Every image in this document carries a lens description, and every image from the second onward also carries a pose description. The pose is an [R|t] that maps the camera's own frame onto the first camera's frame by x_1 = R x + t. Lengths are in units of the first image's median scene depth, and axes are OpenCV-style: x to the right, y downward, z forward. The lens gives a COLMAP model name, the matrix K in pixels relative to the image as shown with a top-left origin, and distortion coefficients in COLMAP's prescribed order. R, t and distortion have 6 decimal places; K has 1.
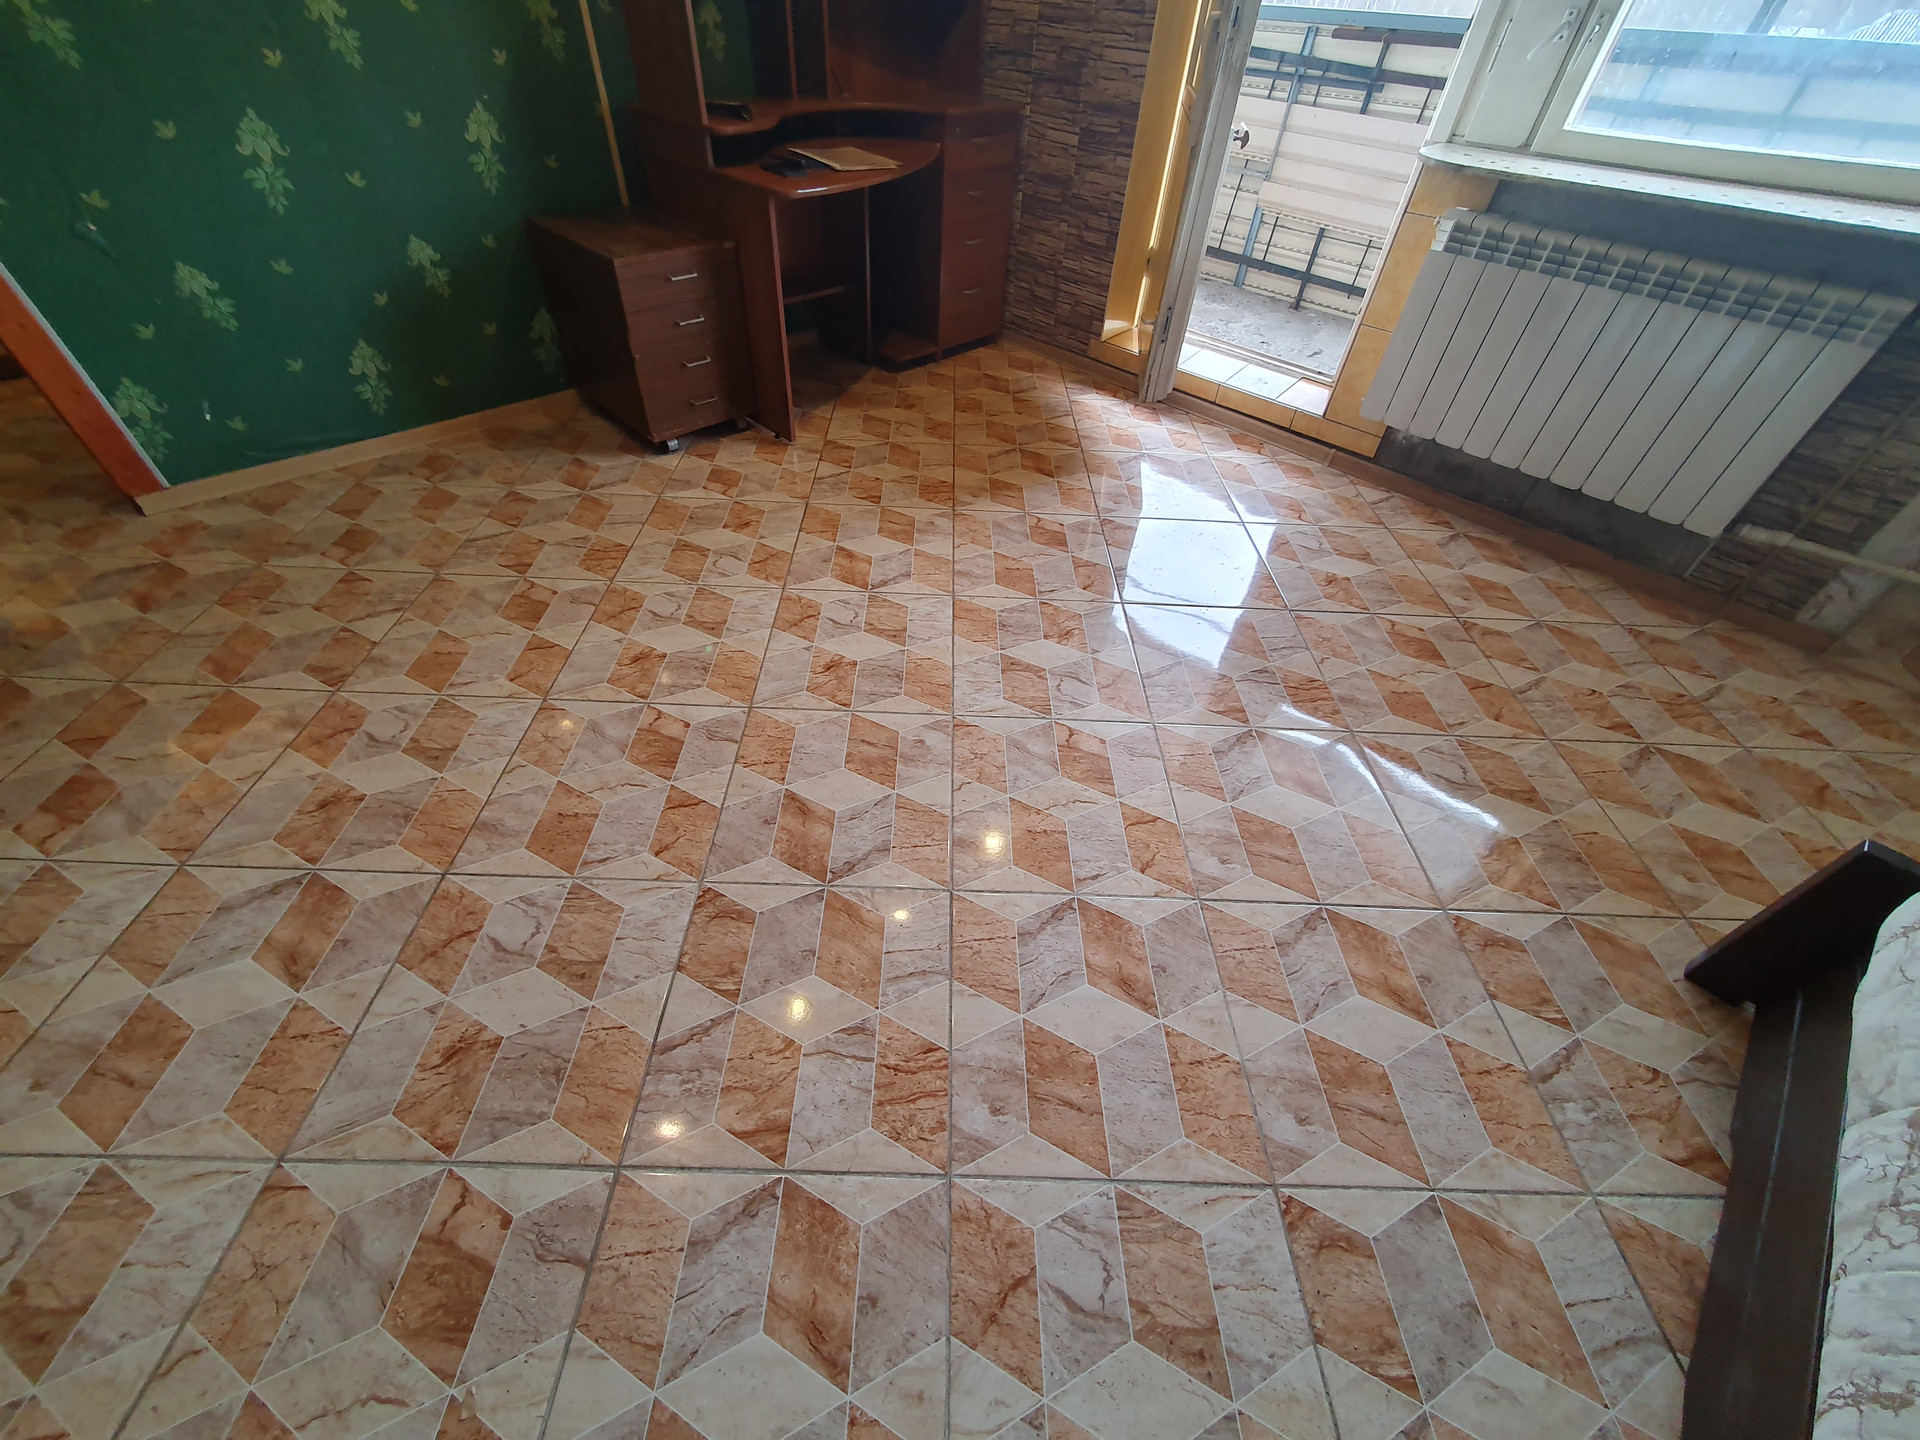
lens RADIAL K [[760.3, 0, 946.5], [0, 760.3, 709.0], [0, 0, 1]] dist [0.002503, 0.003742]
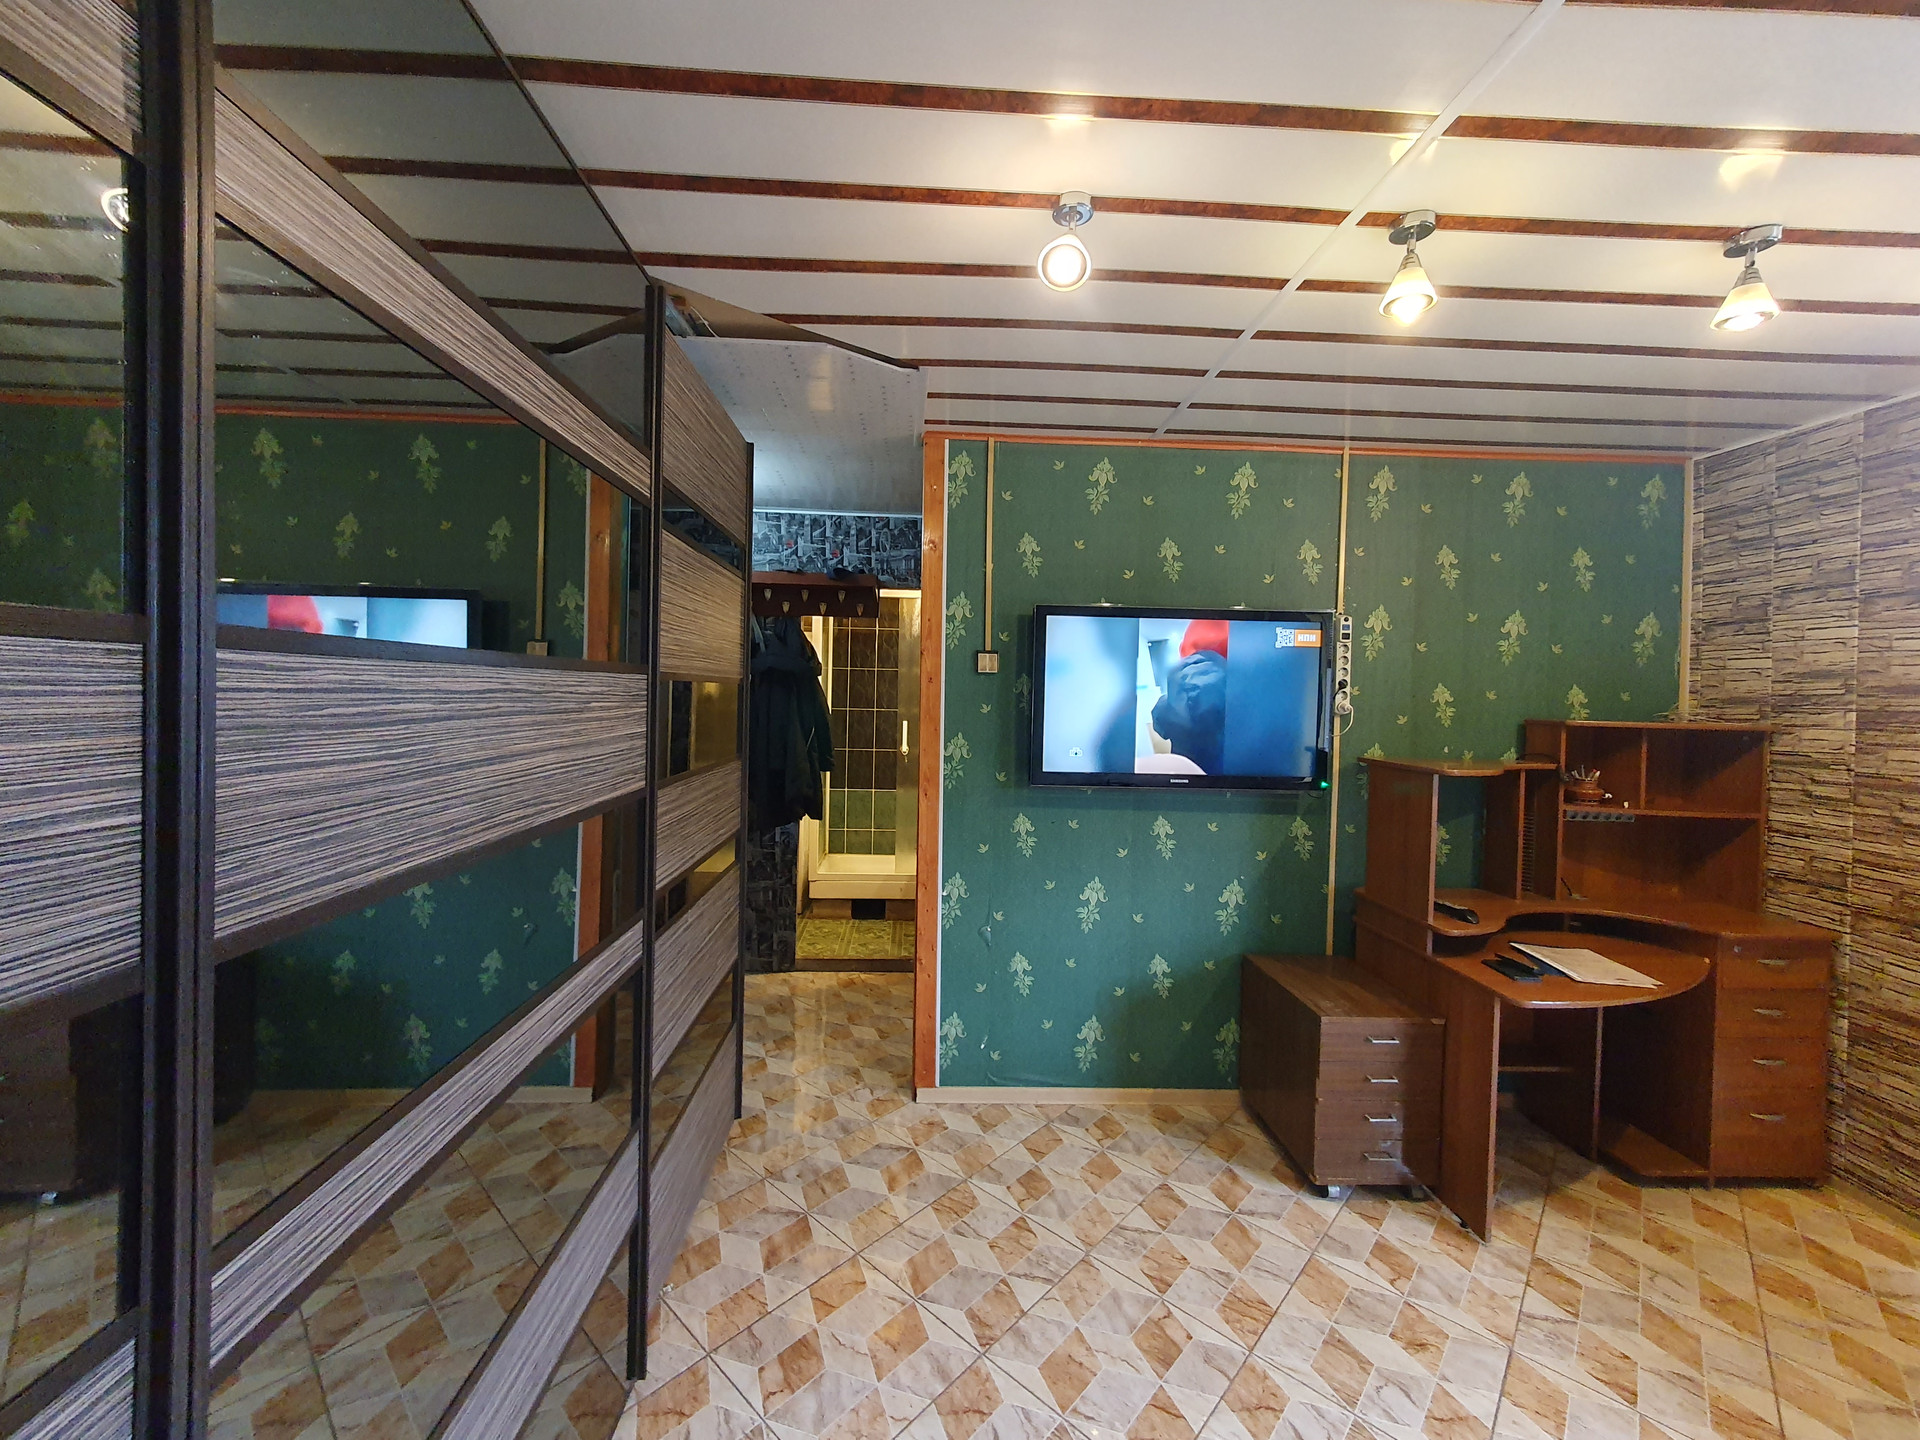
lens RADIAL K [[758.9, 0, 942.0], [0, 758.9, 703.5], [0, 0, 1]] dist [0.003082, -0.001004]
pose [[0.737034, -0.017265, -0.675635, -0.075089], [-0.464235, 0.713598, -0.524657, -0.063574], [0.491190, 0.700343, 0.517931, -0.158147]]
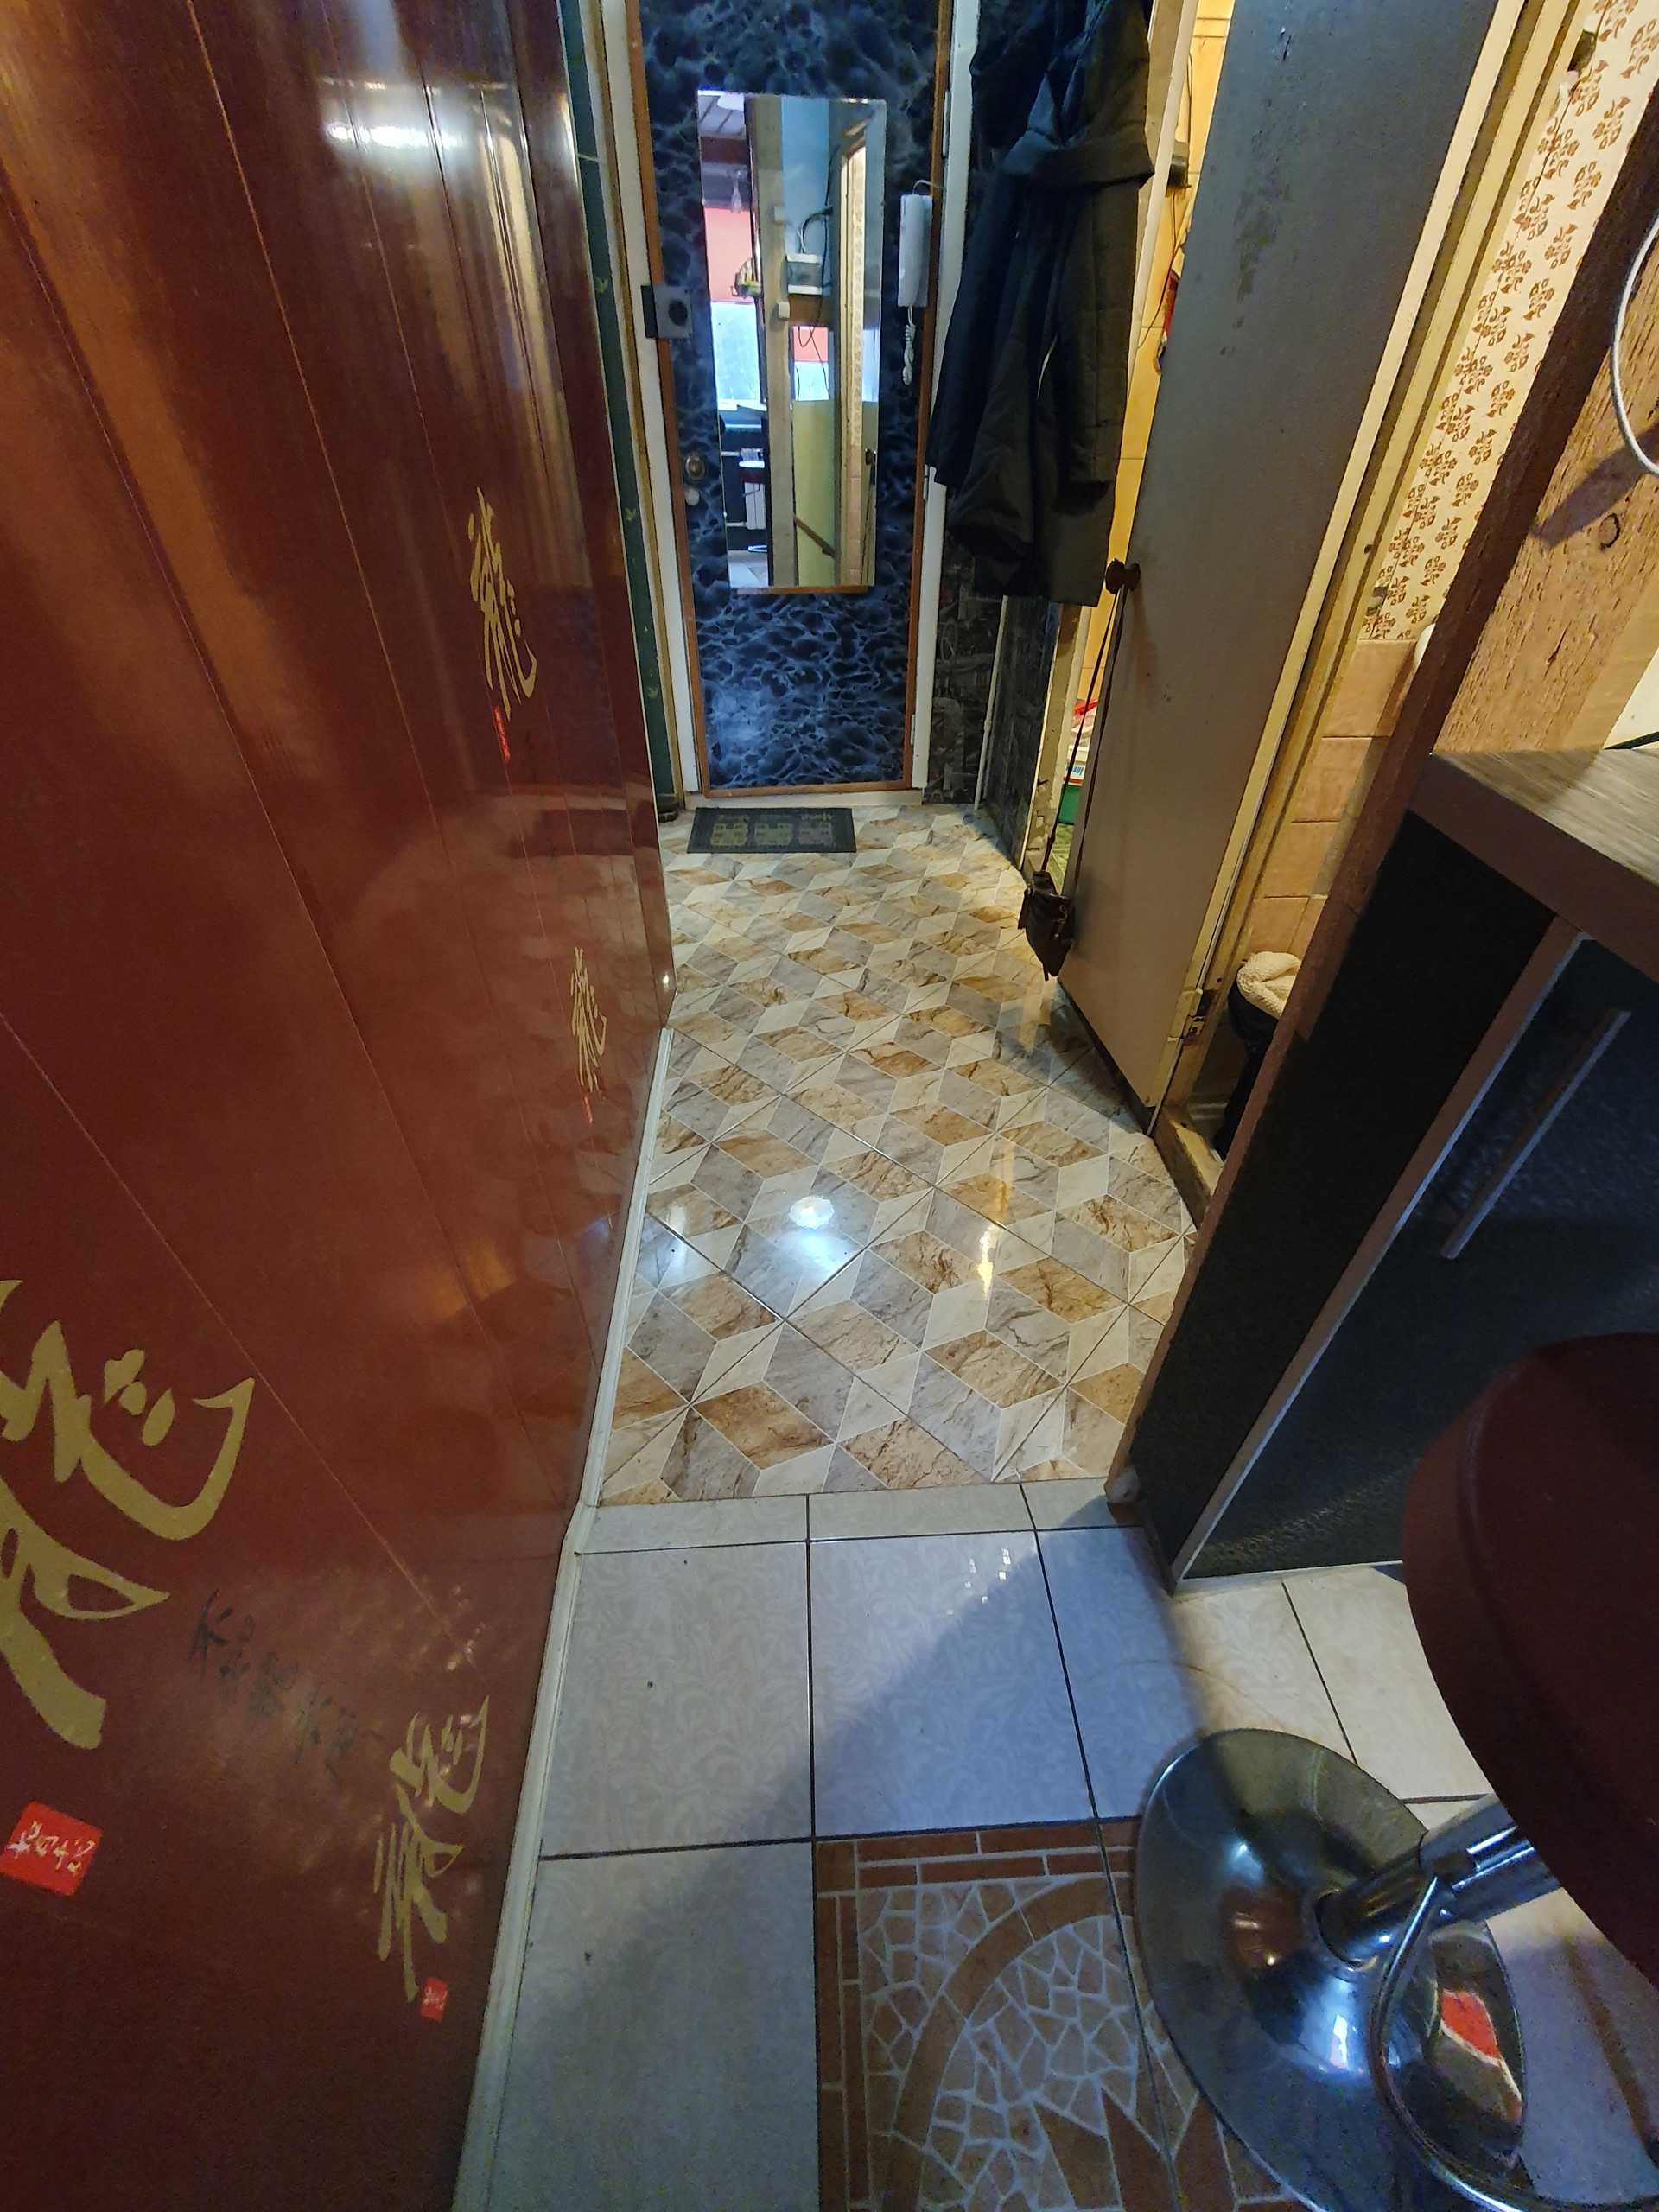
lens RADIAL K [[874.3, 0, 857.0], [0, 874.3, 1110.6], [0, 0, 1]] dist [0.003082, -0.001004]
pose [[-0.652411, 0.455154, -0.605966, -0.448519], [-0.556174, 0.255596, 0.790785, -1.180725], [0.514812, 0.852939, 0.086391, 1.097217]]
